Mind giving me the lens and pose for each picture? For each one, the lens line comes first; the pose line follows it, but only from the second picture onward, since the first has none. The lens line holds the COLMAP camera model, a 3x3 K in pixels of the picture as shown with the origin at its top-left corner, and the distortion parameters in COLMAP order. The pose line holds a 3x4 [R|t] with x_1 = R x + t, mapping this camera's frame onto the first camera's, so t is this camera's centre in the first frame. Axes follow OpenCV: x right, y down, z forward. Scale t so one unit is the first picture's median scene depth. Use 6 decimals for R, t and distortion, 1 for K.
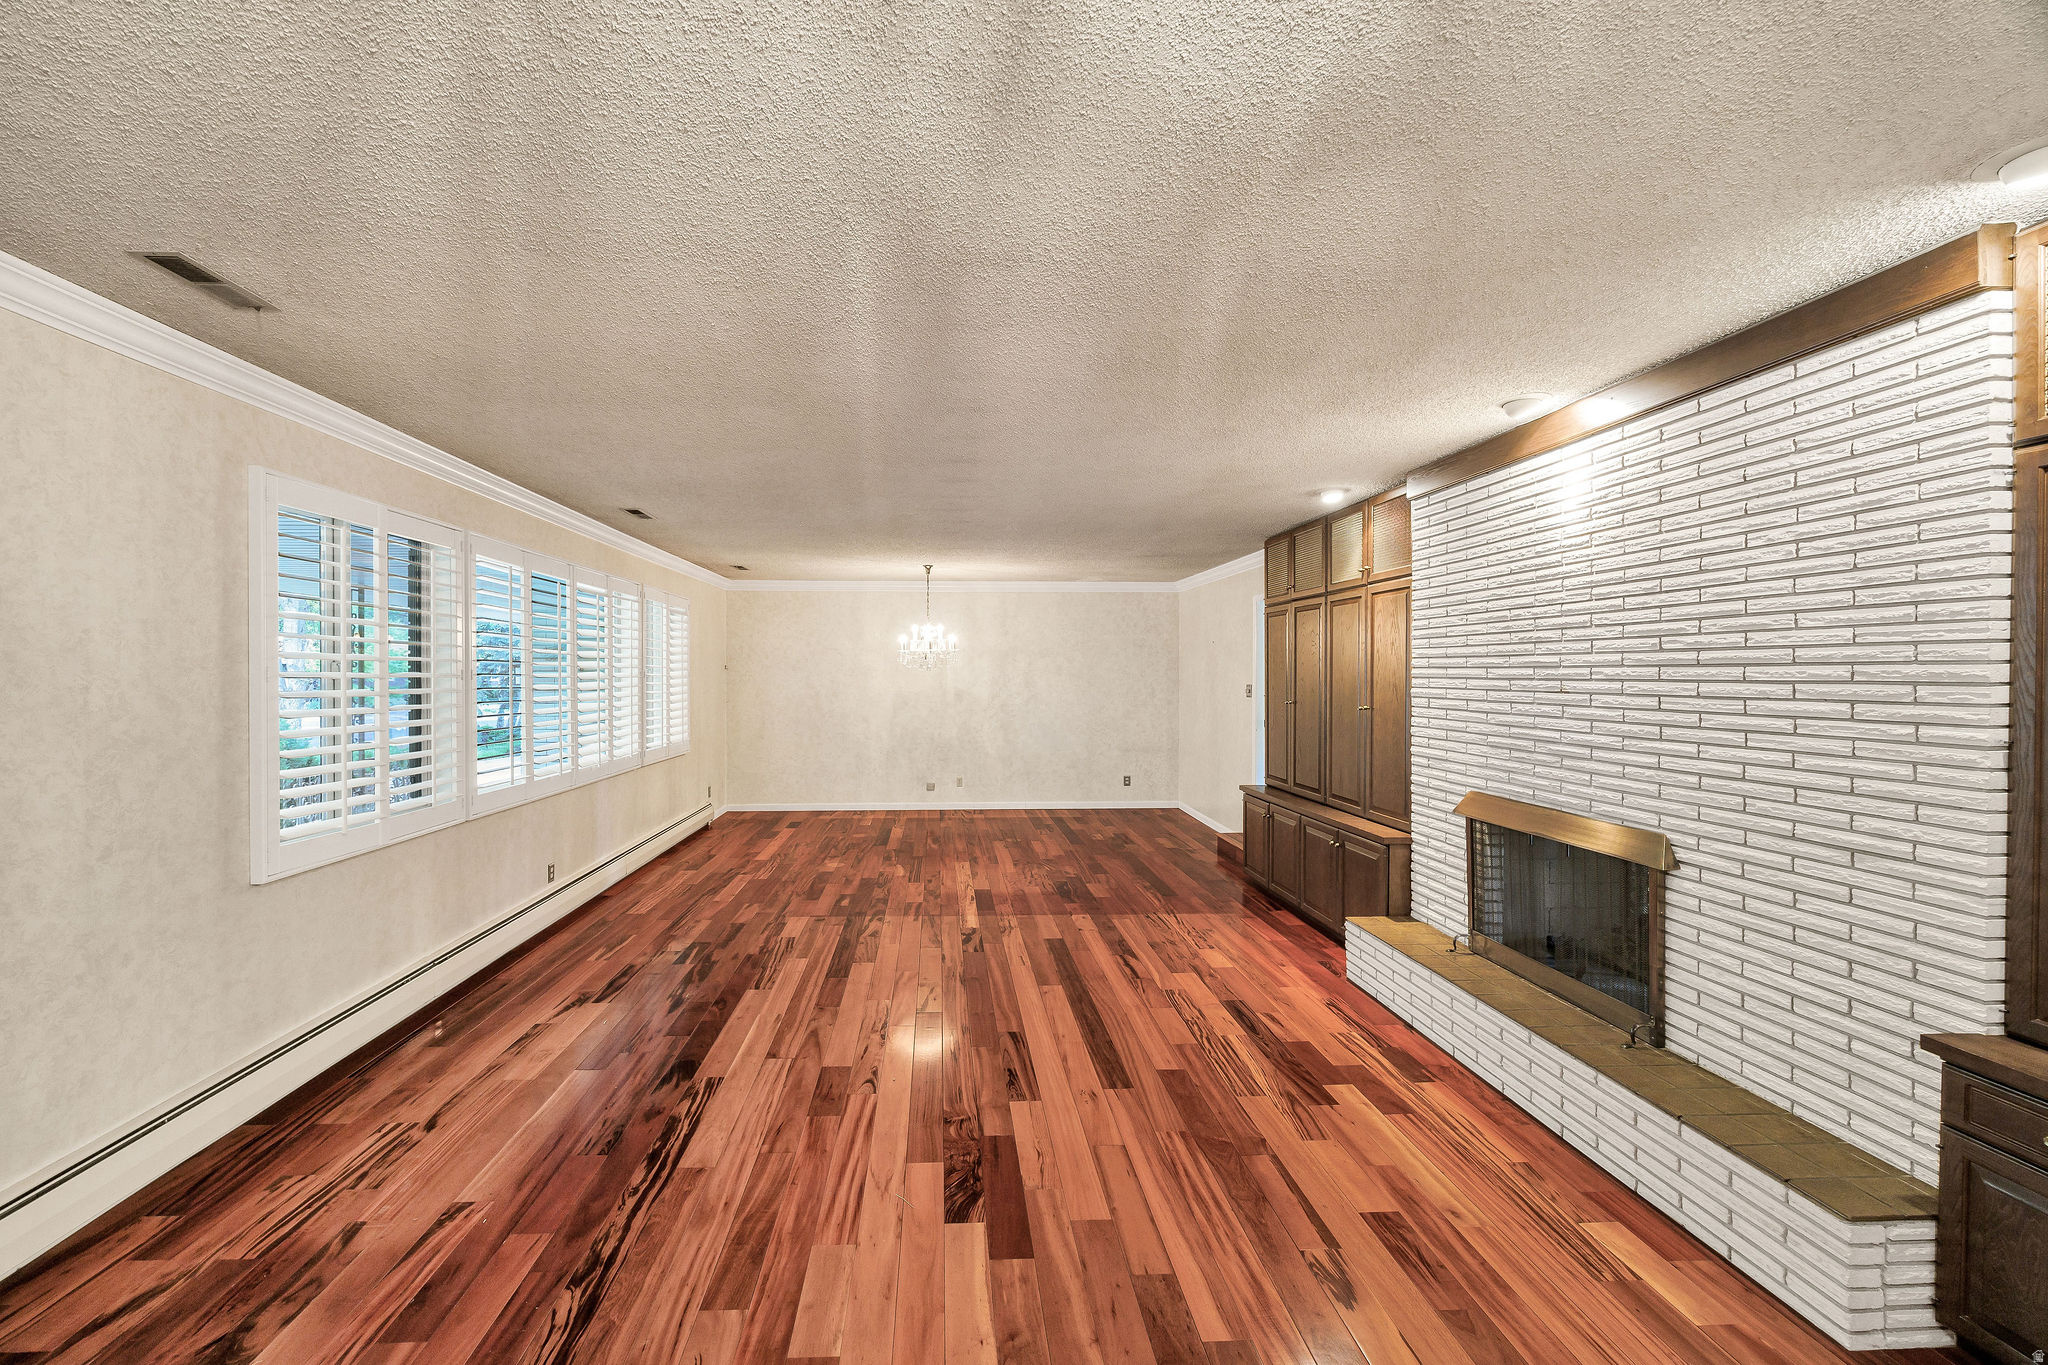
lens RADIAL K [[799.5, 0, 1012.6], [0, 799.5, 677.2], [0, 0, 1]] dist [0.000581, 0.000075]
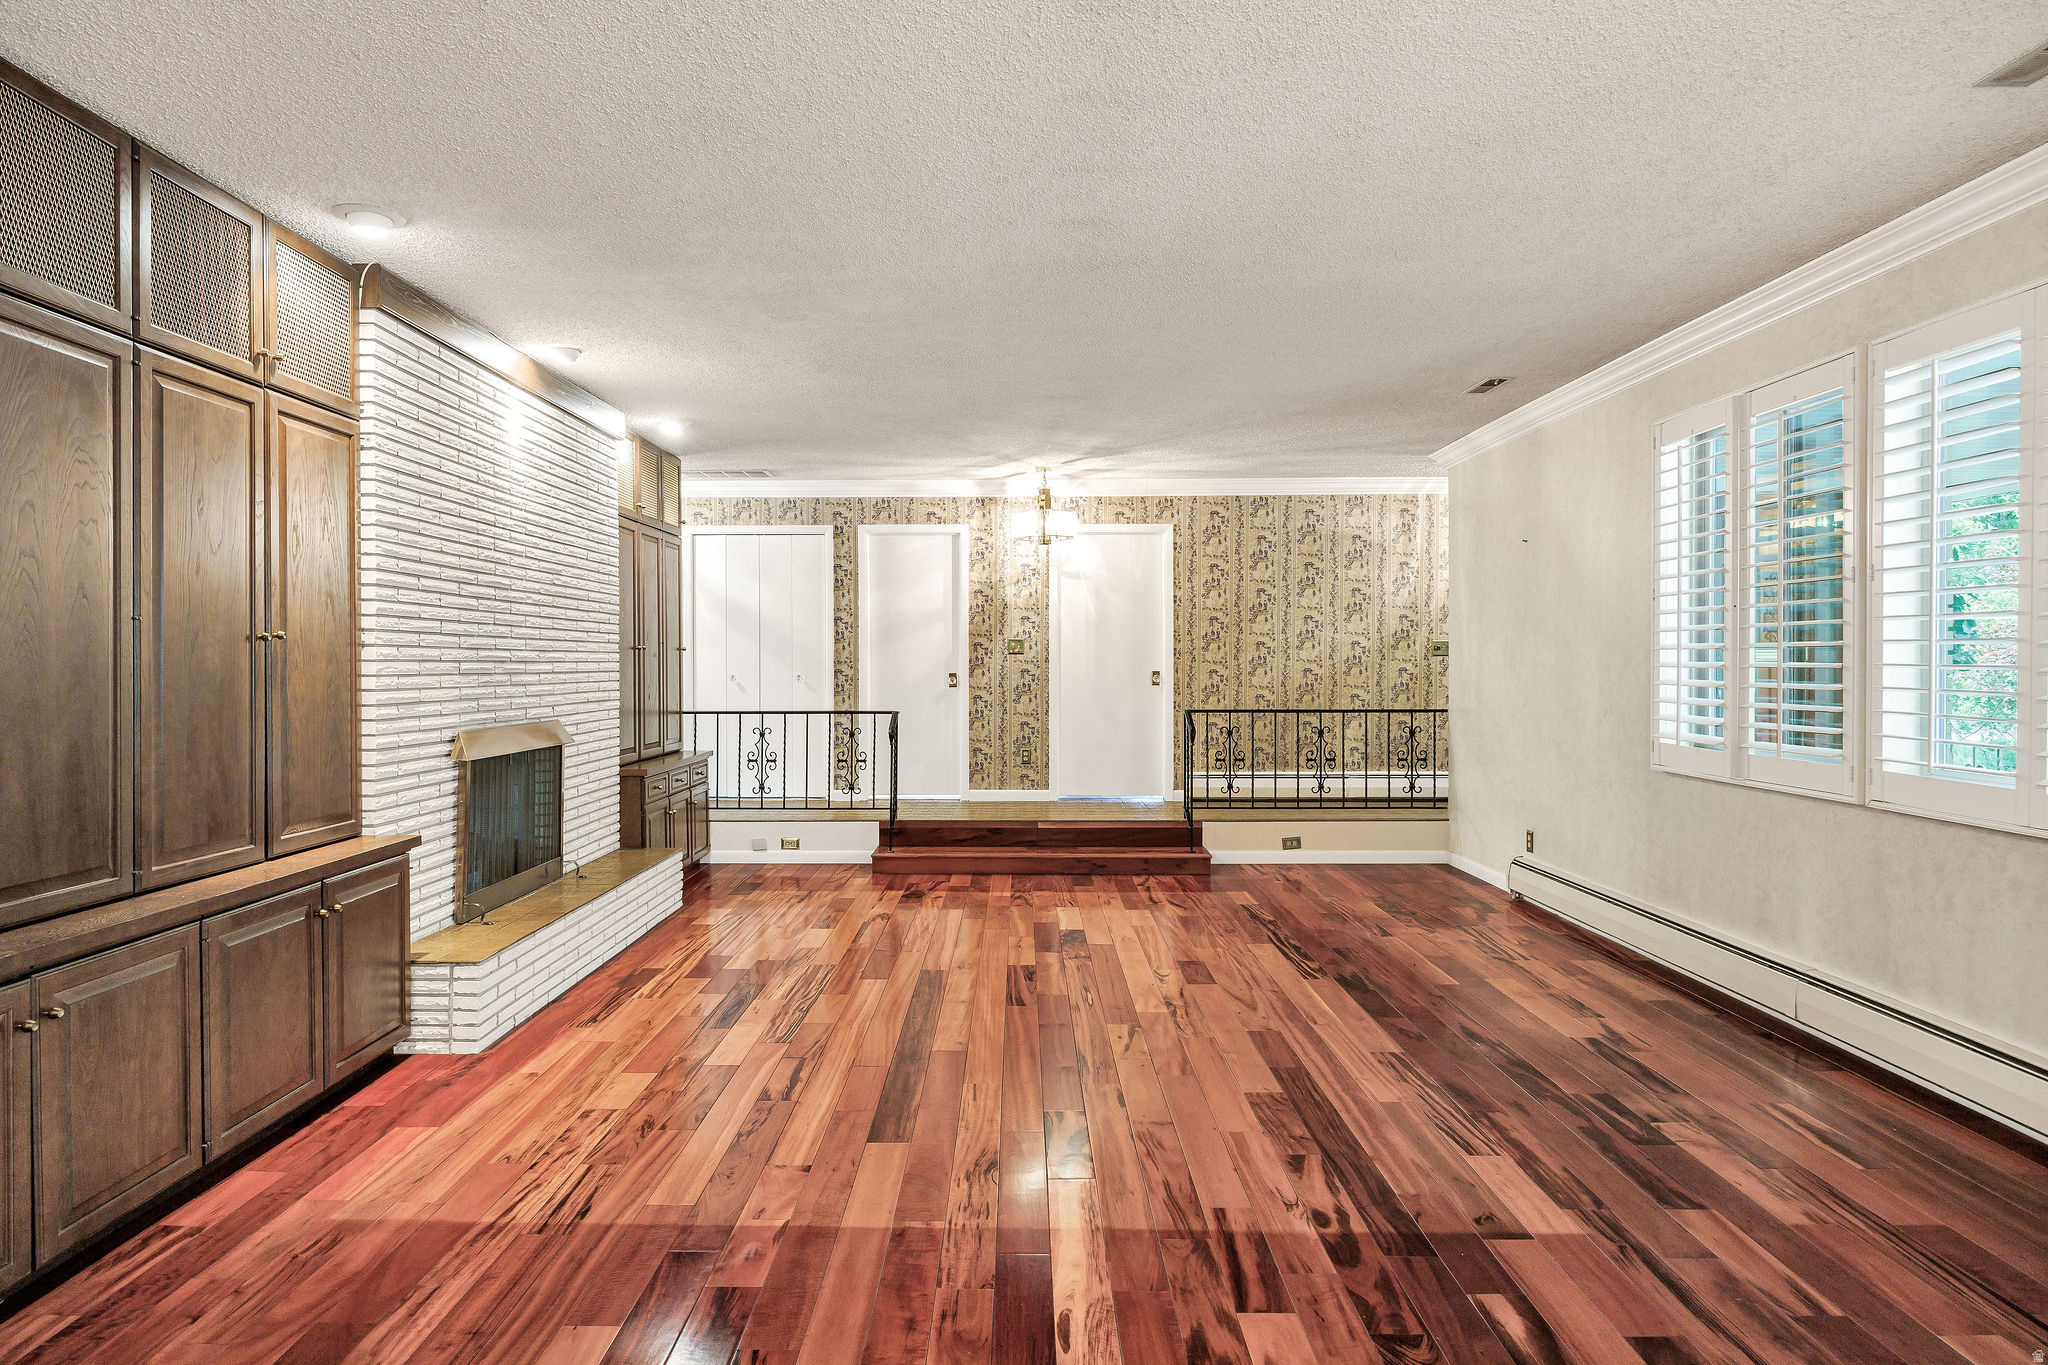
lens RADIAL K [[1184.7, 0, 1010.2], [0, 1184.7, 674.3], [0, 0, 1]] dist [-0.059184, -0.000877]
pose [[-0.995048, -0.000378, 0.099392, -0.098196], [0.000956, 0.999910, 0.013367, 0.061336], [-0.099389, 0.013396, -0.994959, 1.925376]]
